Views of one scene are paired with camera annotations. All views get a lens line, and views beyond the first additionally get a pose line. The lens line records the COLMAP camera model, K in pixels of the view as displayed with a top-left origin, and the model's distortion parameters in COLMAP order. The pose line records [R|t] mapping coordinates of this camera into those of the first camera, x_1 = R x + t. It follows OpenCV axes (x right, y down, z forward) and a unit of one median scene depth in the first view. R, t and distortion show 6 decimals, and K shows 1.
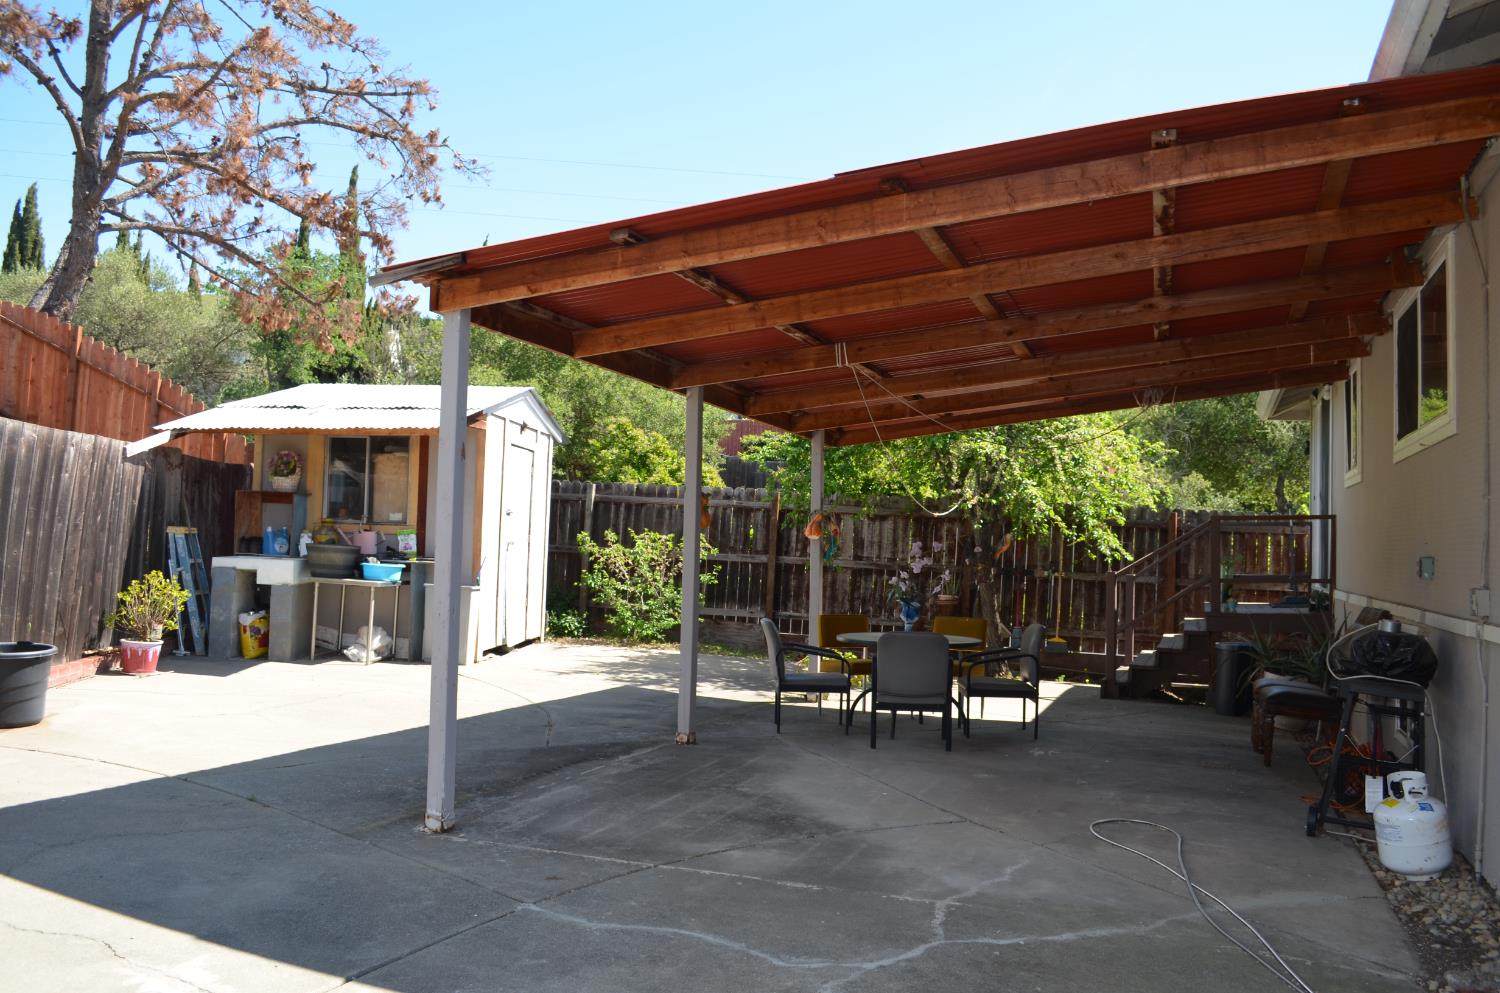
lens RADIAL K [[1185.5, 0, 751.9], [0, 1185.5, 497.4], [0, 0, 1]] dist [-0.082957, 0.011160]
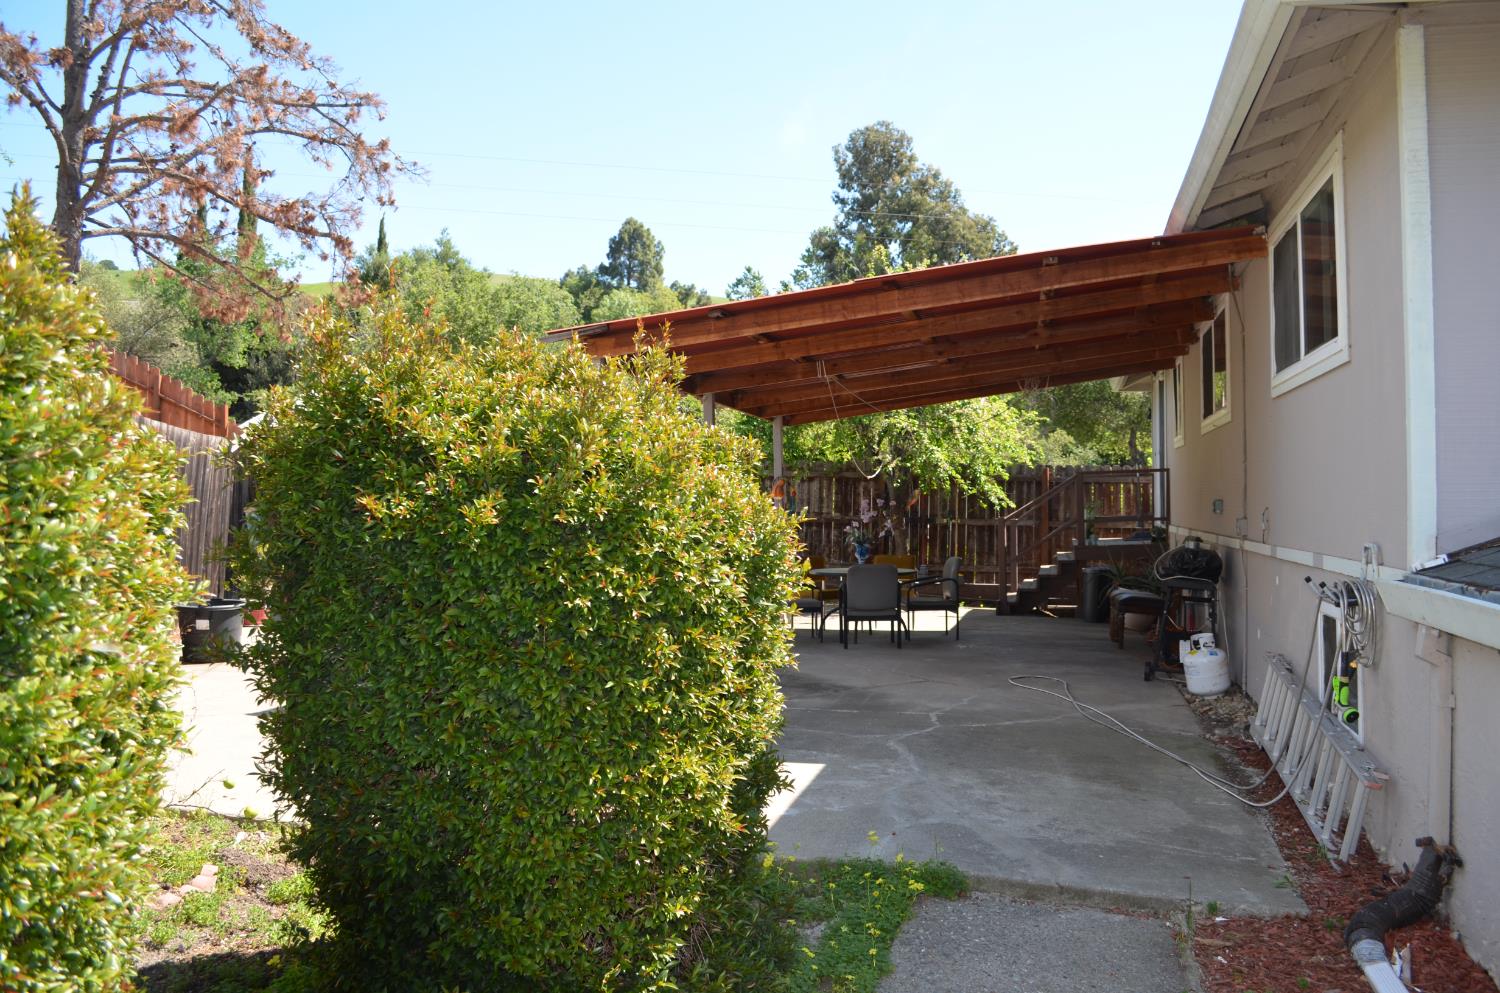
lens RADIAL K [[1185.5, 0, 748.0], [0, 1185.5, 495.5], [0, 0, 1]] dist [-0.082957, 0.011160]
pose [[0.993970, -0.032977, 0.104579, -0.088825], [0.029373, 0.998926, 0.035821, -0.012594], [-0.105648, -0.032533, 0.993871, -0.215616]]
